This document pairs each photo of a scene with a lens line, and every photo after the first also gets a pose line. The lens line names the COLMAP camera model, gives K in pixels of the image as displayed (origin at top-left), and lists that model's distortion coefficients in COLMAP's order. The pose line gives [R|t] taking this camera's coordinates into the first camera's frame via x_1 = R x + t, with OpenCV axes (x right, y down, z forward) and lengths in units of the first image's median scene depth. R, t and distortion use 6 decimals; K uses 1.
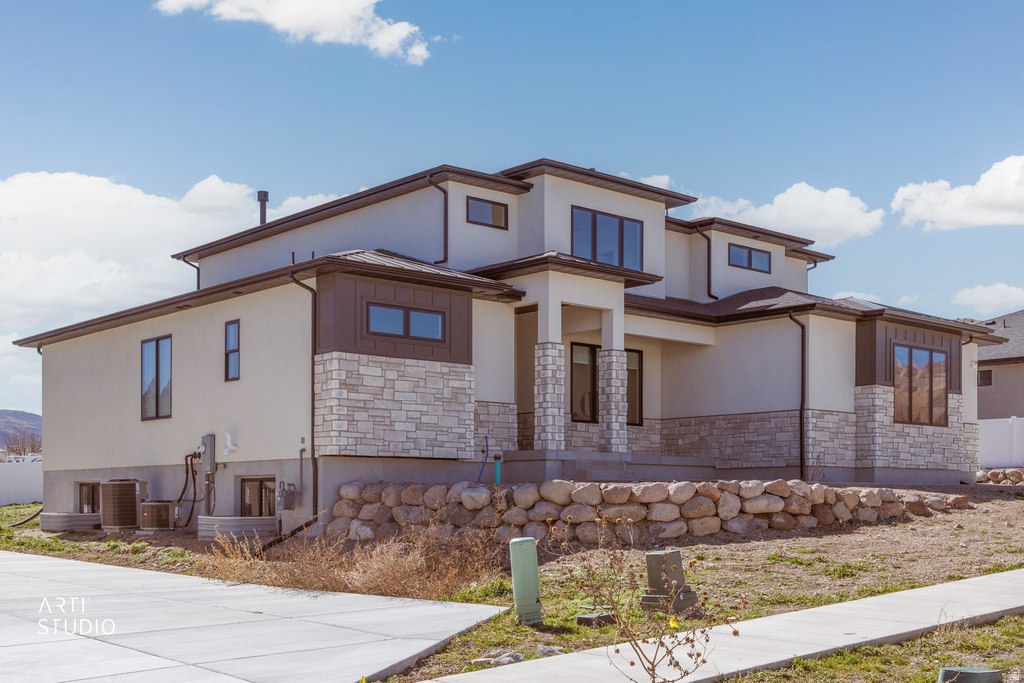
lens RADIAL K [[1210.9, 0, 514.2], [0, 1210.9, 344.9], [0, 0, 1]] dist [-0.095893, 0.000000]
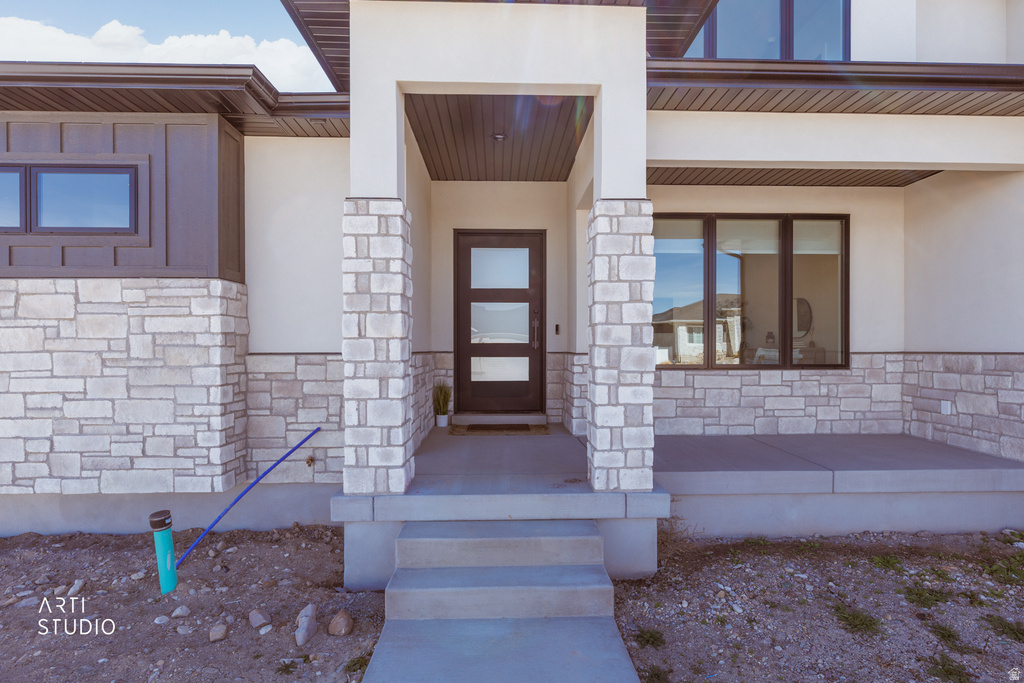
lens RADIAL K [[544.1, 0, 504.2], [0, 544.1, 339.8], [0, 0, 1]] dist [-0.003837, -0.001478]
pose [[0.768865, -0.012372, -0.639291, 0.172199], [0.084600, 0.992991, 0.082531, 0.031270], [0.633789, -0.117539, 0.764523, 0.917409]]
